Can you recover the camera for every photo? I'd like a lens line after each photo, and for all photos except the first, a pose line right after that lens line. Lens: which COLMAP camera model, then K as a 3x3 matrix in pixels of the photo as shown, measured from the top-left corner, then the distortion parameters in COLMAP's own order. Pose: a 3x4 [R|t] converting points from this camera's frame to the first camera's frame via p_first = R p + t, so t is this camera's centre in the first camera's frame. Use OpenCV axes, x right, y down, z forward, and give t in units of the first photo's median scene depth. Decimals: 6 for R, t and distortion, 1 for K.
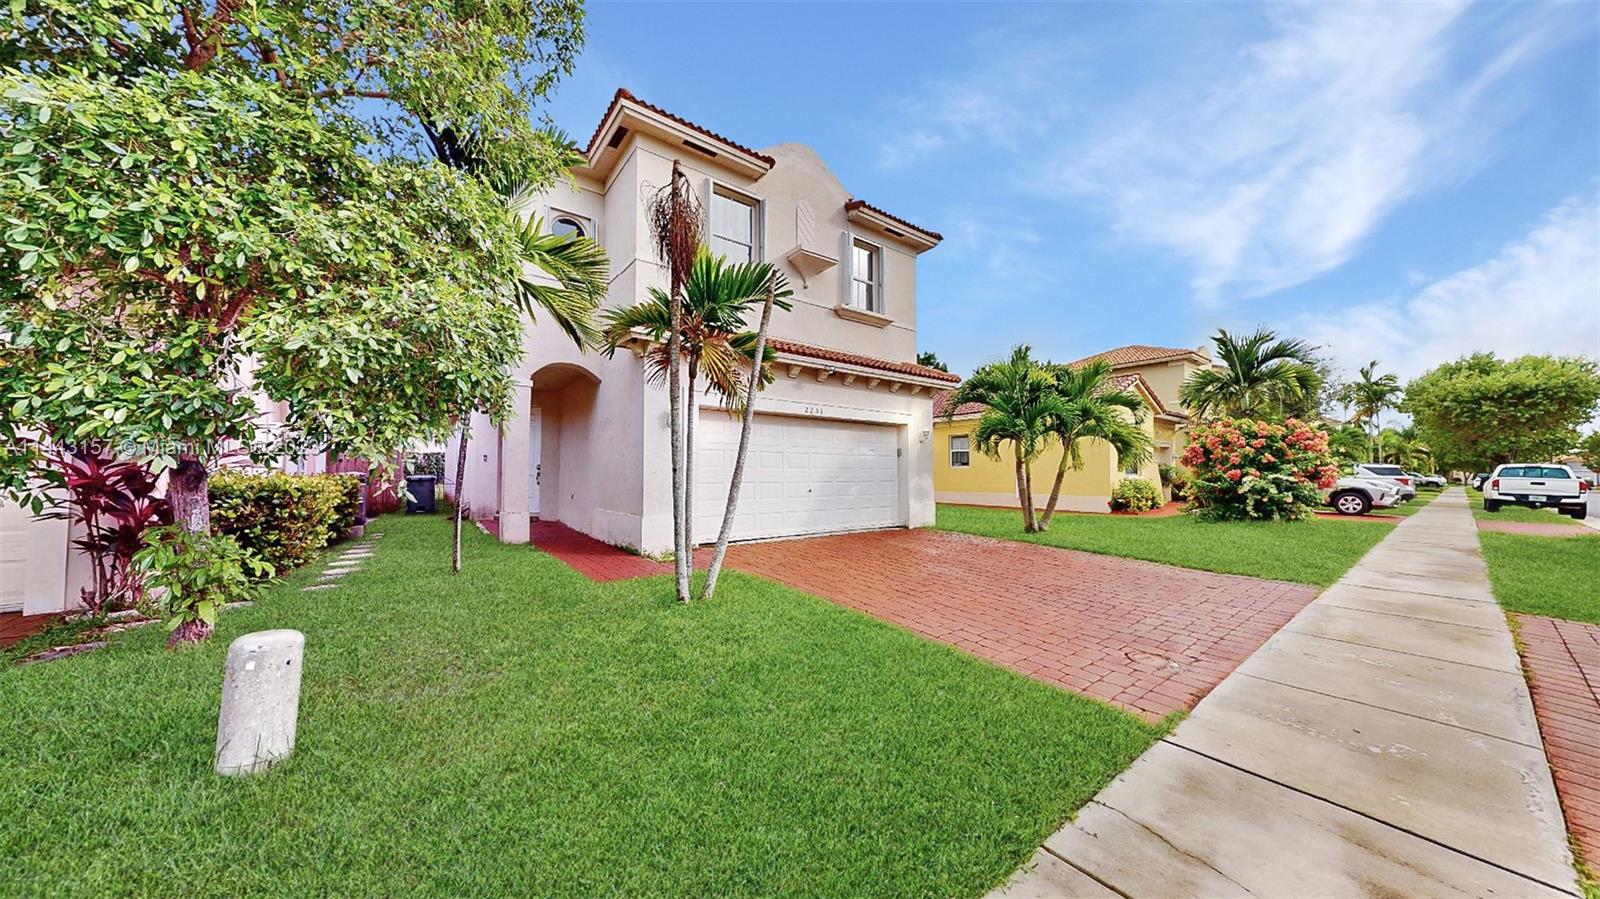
lens RADIAL K [[515.8, 0, 806.1], [0, 515.8, 451.9], [0, 0, 1]] dist [-0.000055, -0.000007]
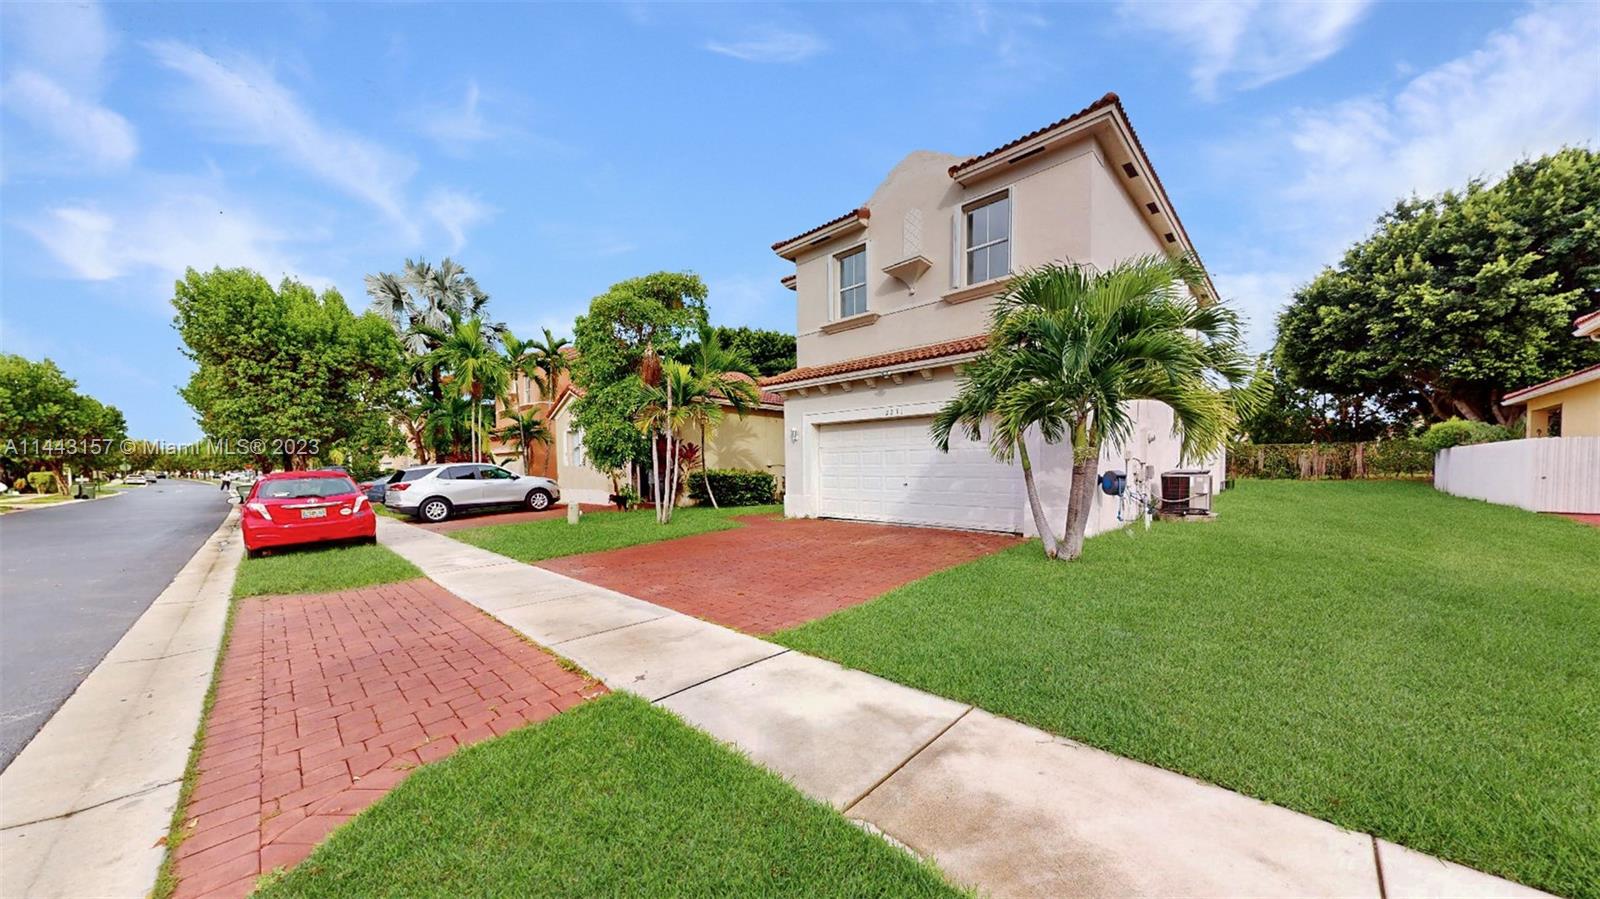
lens RADIAL K [[515.8, 0, 806.1], [0, 515.8, 451.9], [0, 0, 1]] dist [-0.000055, -0.000007]
pose [[0.154415, -0.015283, -0.987888, 1.053471], [0.078160, 0.996936, -0.003206, -0.007017], [0.984910, -0.076718, 0.155137, 0.622146]]
